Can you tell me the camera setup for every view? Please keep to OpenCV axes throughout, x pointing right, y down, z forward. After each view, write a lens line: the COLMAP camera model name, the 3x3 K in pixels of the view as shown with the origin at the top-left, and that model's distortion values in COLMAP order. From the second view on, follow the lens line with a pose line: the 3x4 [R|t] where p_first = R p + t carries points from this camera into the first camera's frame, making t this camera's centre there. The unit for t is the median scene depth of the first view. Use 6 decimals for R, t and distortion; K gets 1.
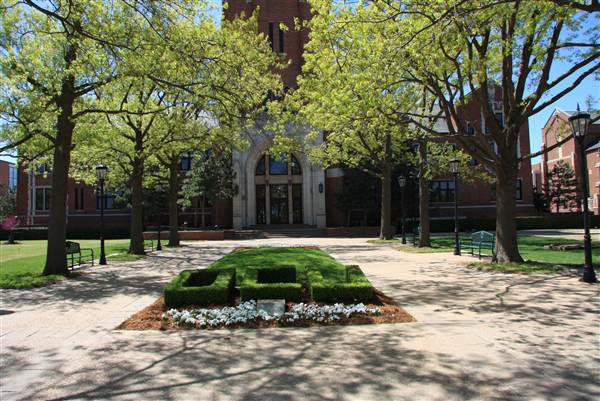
lens RADIAL K [[470.2, 0, 299.0], [0, 470.2, 203.3], [0, 0, 1]] dist [-0.178878, 0.138636]
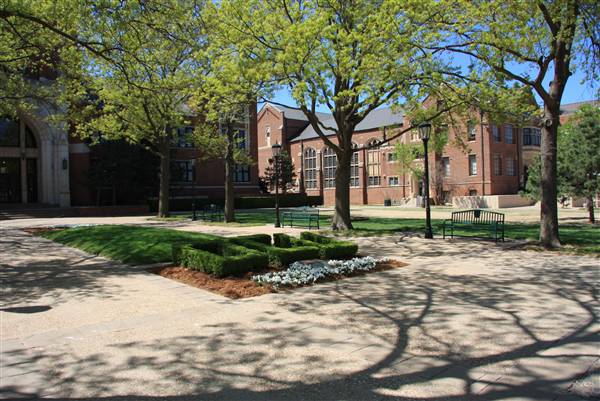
lens RADIAL K [[465.4, 0, 297.3], [0, 465.4, 203.6], [0, 0, 1]] dist [-0.184029, 0.139502]
pose [[0.790248, -0.002118, 0.612784, -0.191905], [-0.023508, 0.999153, 0.033769, 0.007120], [-0.612336, -0.041091, 0.789529, 0.028674]]
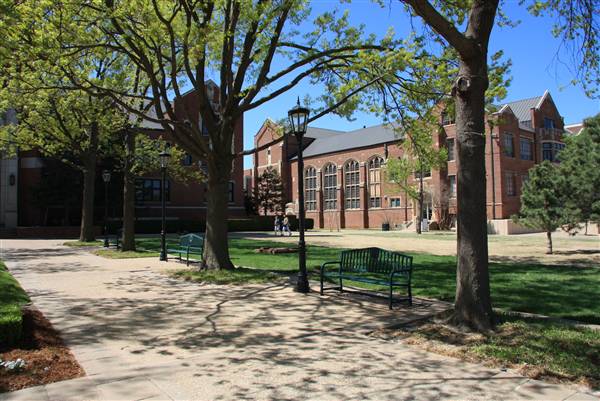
lens RADIAL K [[470.2, 0, 299.0], [0, 470.2, 203.3], [0, 0, 1]] dist [-0.178878, 0.138636]
pose [[0.825954, 0.033140, 0.562763, 0.032603], [-0.032122, 0.999415, -0.011708, 0.002964], [-0.562822, -0.008407, 0.826535, 0.072107]]
